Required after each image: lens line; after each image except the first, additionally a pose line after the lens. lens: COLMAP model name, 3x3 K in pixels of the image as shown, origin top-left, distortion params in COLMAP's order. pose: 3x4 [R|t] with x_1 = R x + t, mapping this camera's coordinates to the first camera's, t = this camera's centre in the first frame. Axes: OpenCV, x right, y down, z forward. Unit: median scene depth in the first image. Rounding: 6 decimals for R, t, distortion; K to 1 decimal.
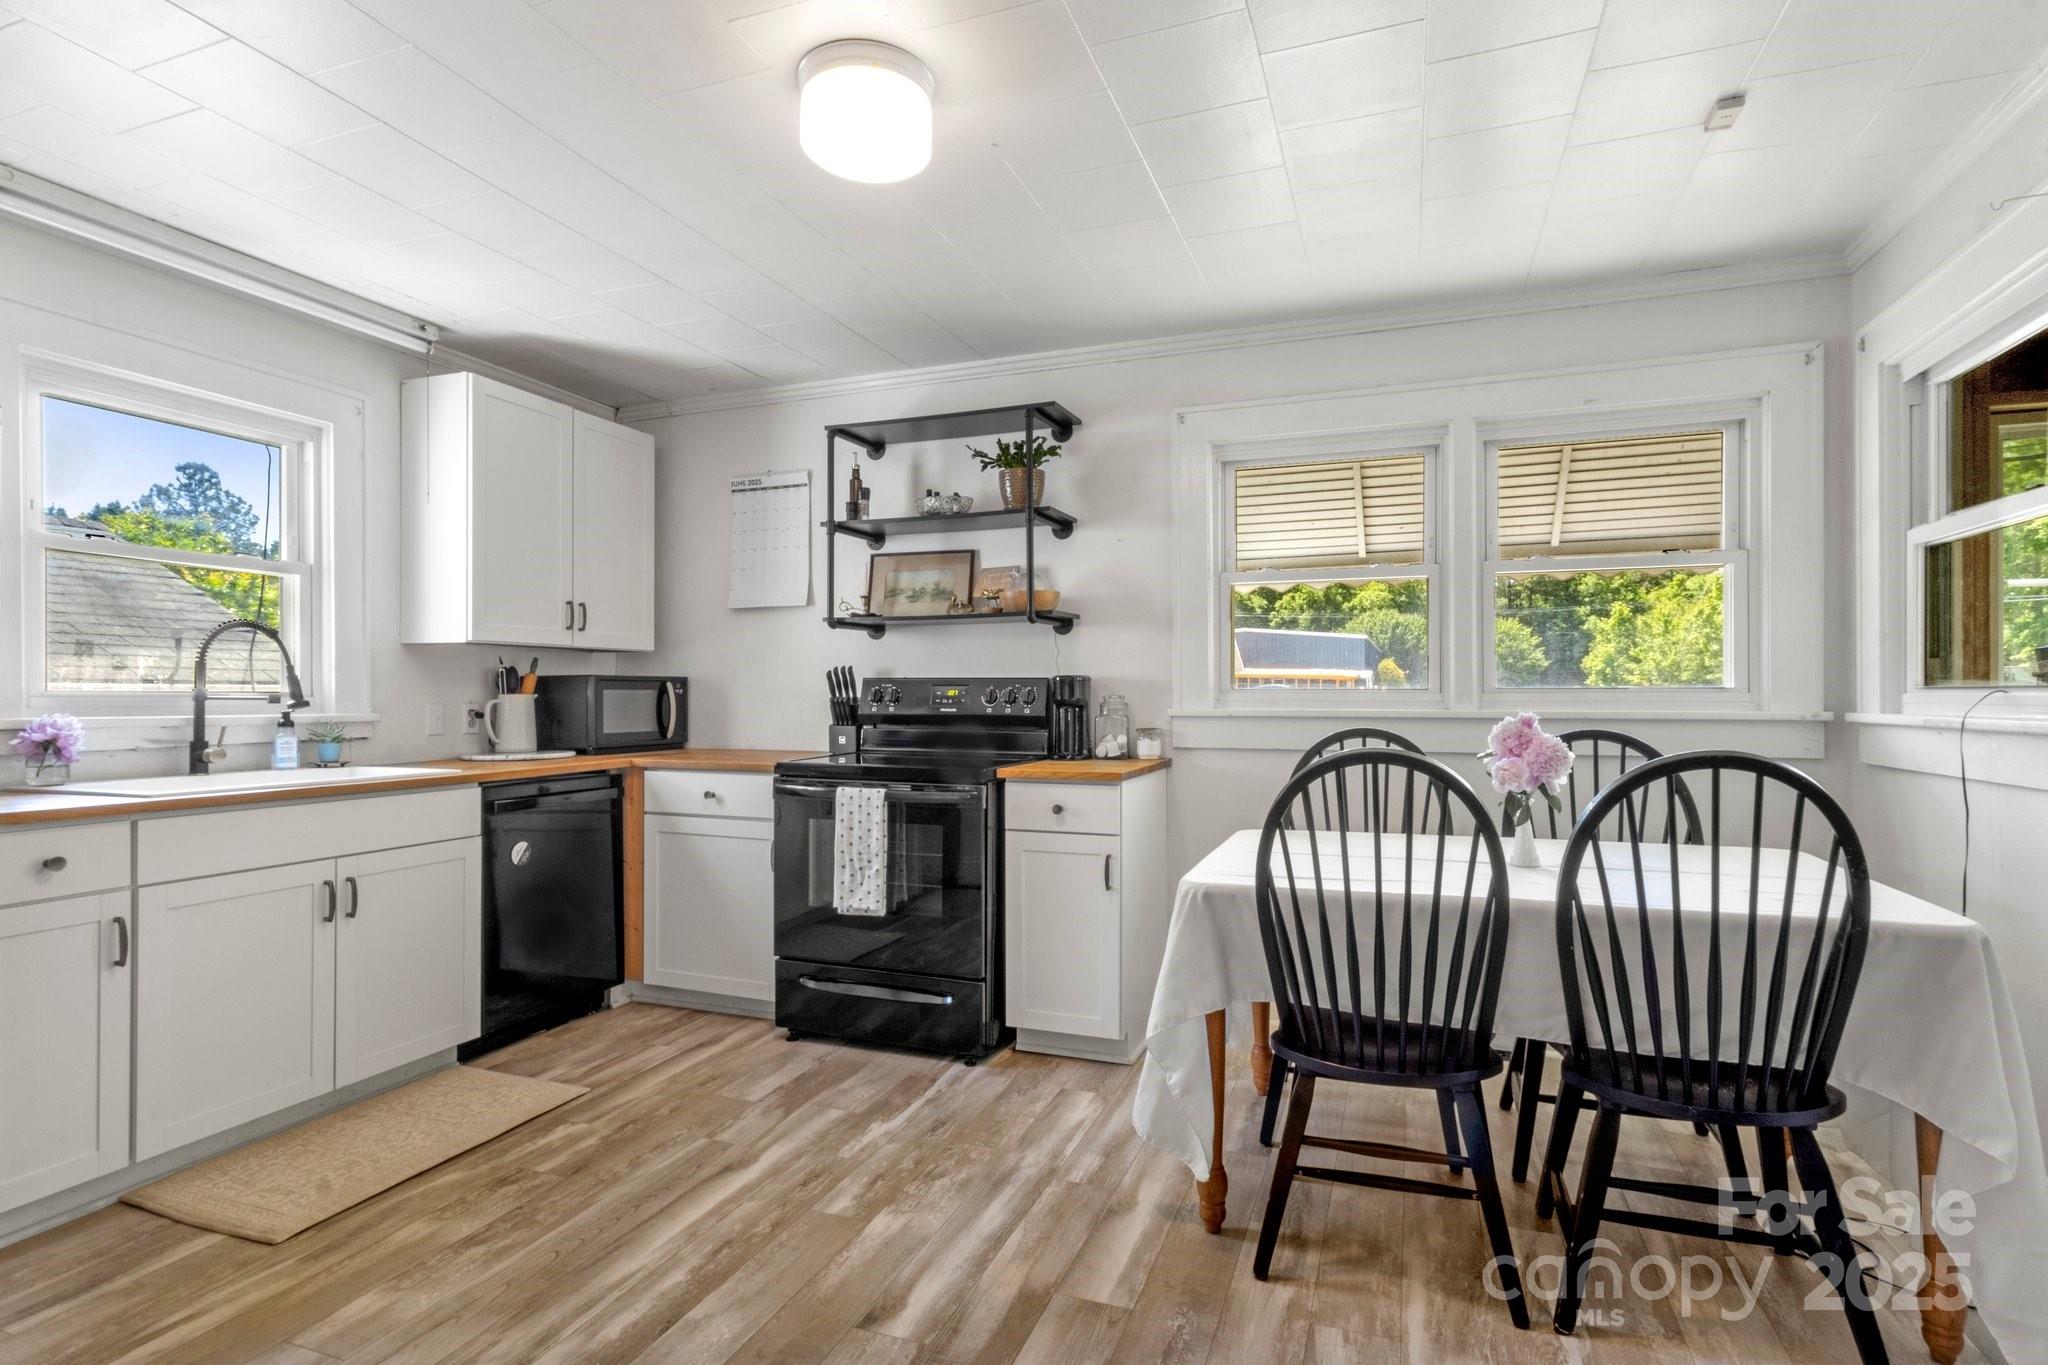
lens RADIAL K [[1030.3, 0, 1026.6], [0, 1030.3, 686.1], [0, 0, 1]] dist [0.000777, 0.000018]
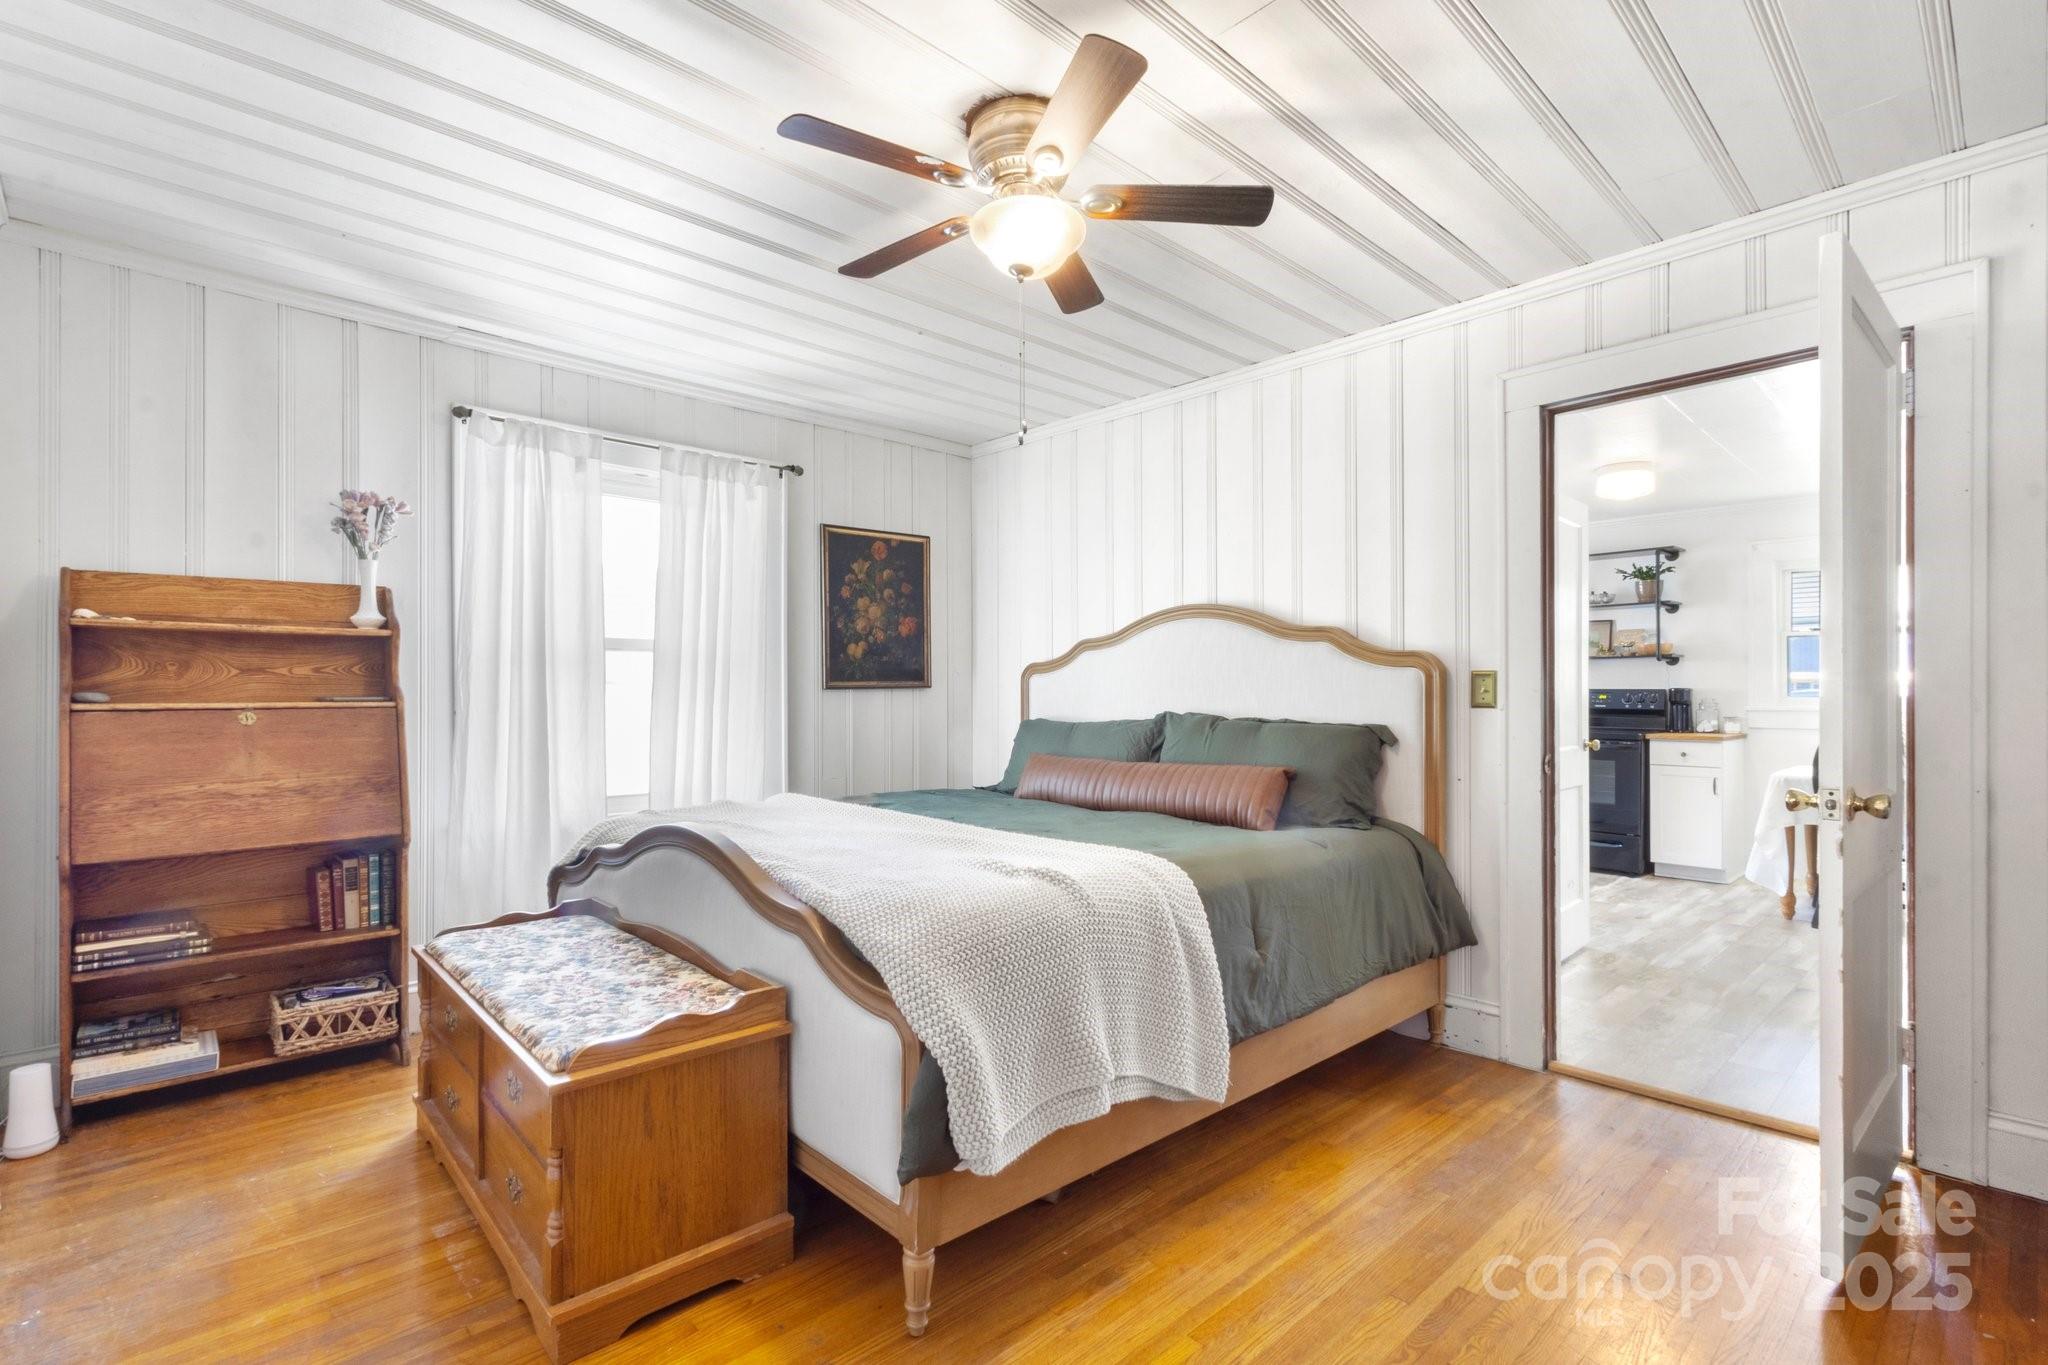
lens RADIAL K [[968.9, 0, 1012.8], [0, 968.9, 688.2], [0, 0, 1]] dist [0.005289, 0.001661]
pose [[0.902463, 0.004588, -0.430743, -0.292769], [-0.005635, 0.999983, -0.001155, -0.001400], [0.430730, 0.003470, 0.902474, -1.127725]]
